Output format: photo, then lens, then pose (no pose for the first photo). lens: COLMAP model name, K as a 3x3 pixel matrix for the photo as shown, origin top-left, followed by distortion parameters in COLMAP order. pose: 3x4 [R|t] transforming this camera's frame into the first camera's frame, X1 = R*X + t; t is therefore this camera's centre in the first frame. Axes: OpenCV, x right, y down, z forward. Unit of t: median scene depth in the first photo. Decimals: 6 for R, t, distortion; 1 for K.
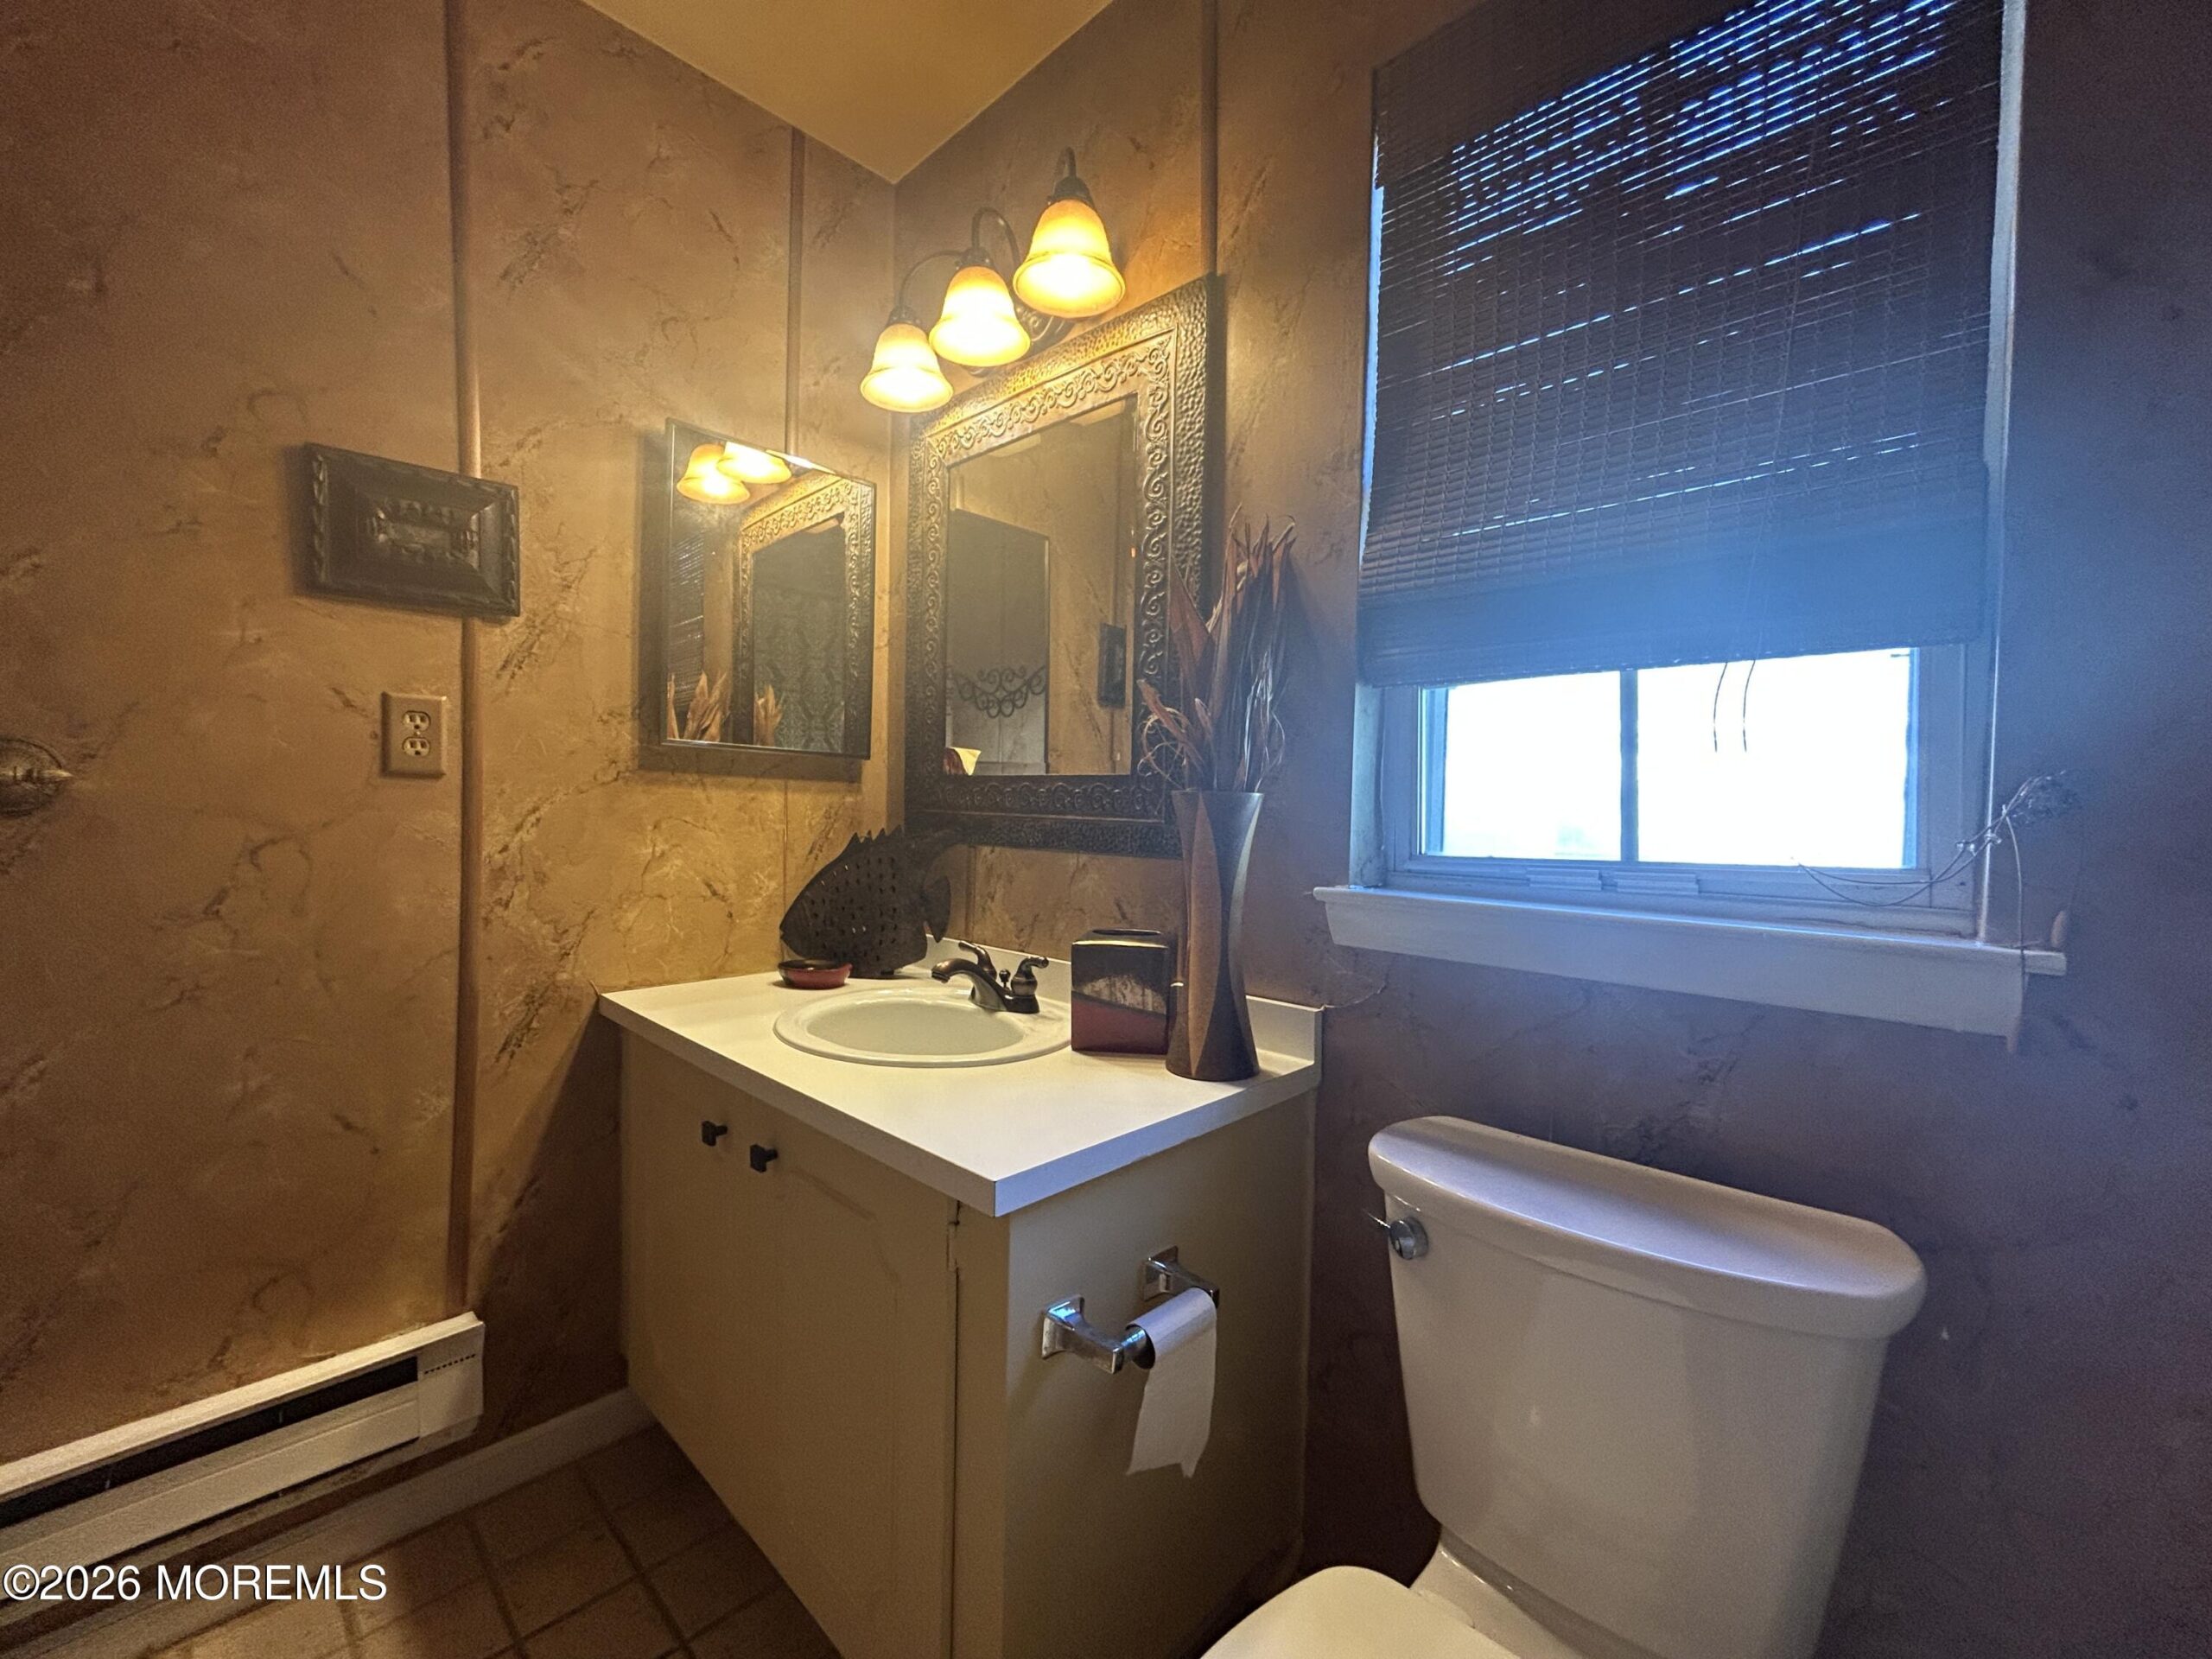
lens RADIAL K [[896.0, 0, 1108.2], [0, 896.0, 825.7], [0, 0, 1]] dist [0.000299, -0.000060]
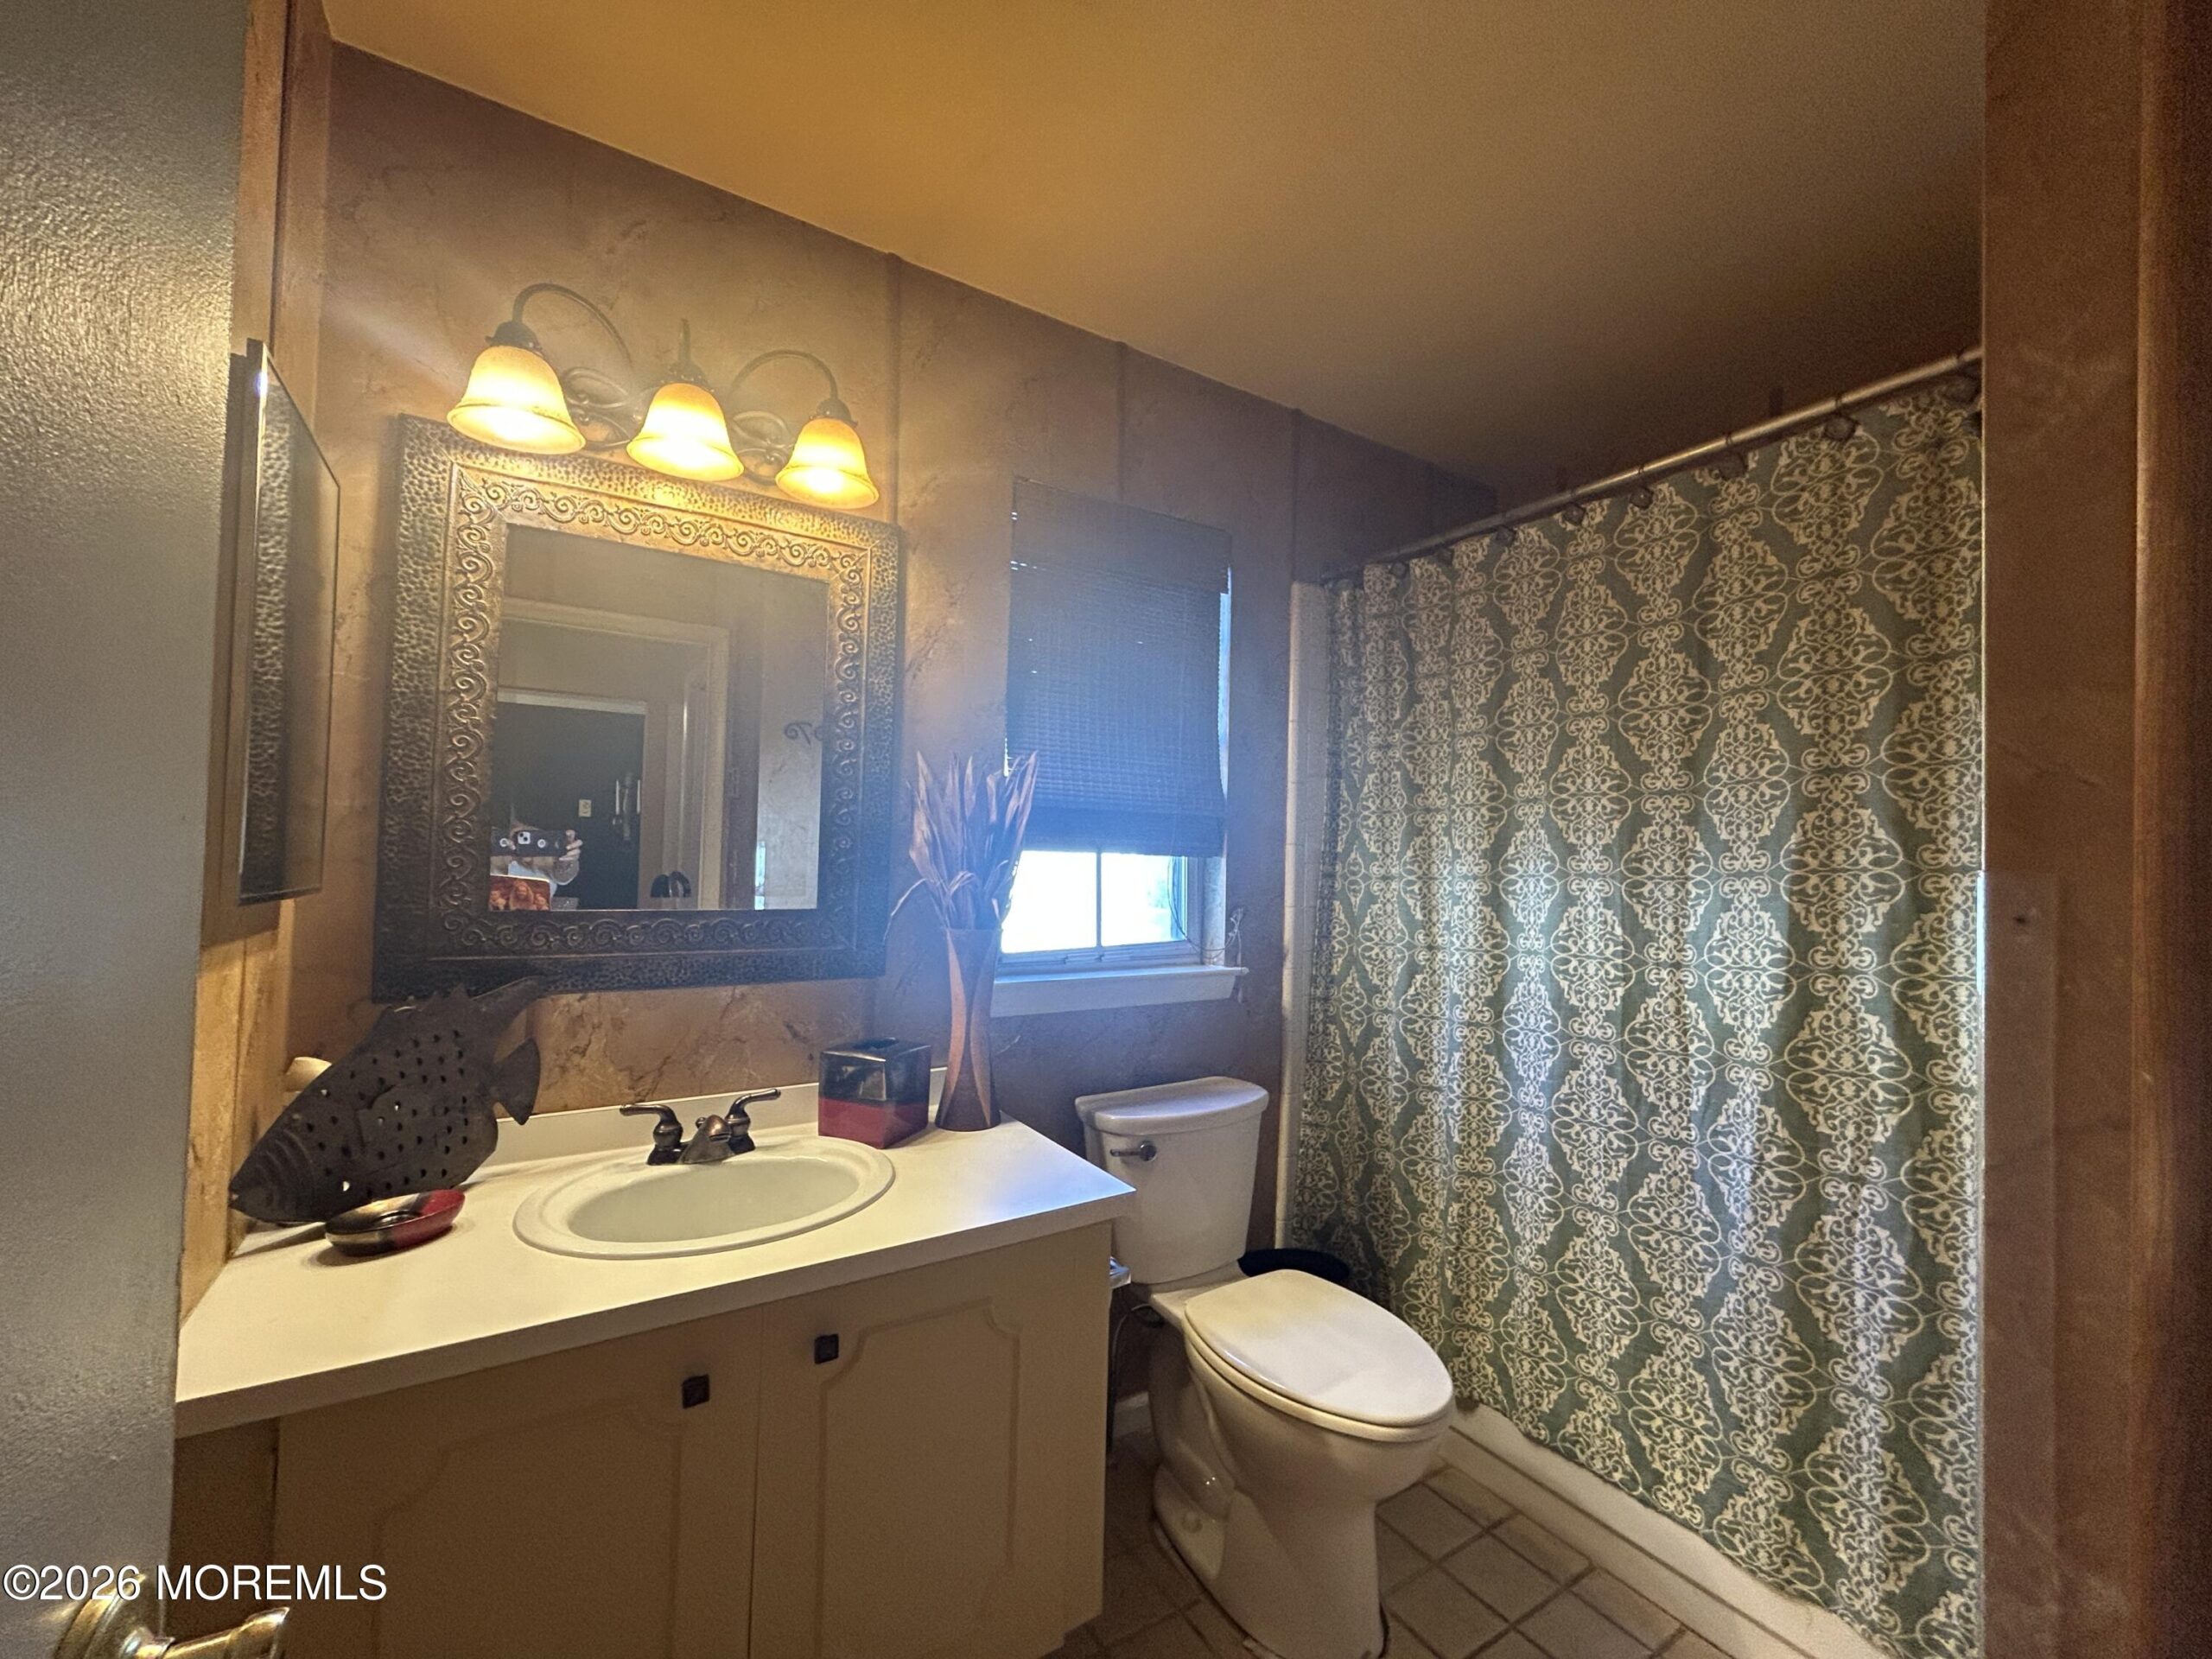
lens RADIAL K [[896.0, 0, 1106.8], [0, 896.0, 832.2], [0, 0, 1]] dist [0.000299, -0.000060]
pose [[0.241465, 0.015349, 0.970288, -0.992942], [0.005909, 0.999833, -0.017287, -0.132813], [-0.970391, 0.009908, 0.241334, 0.360199]]
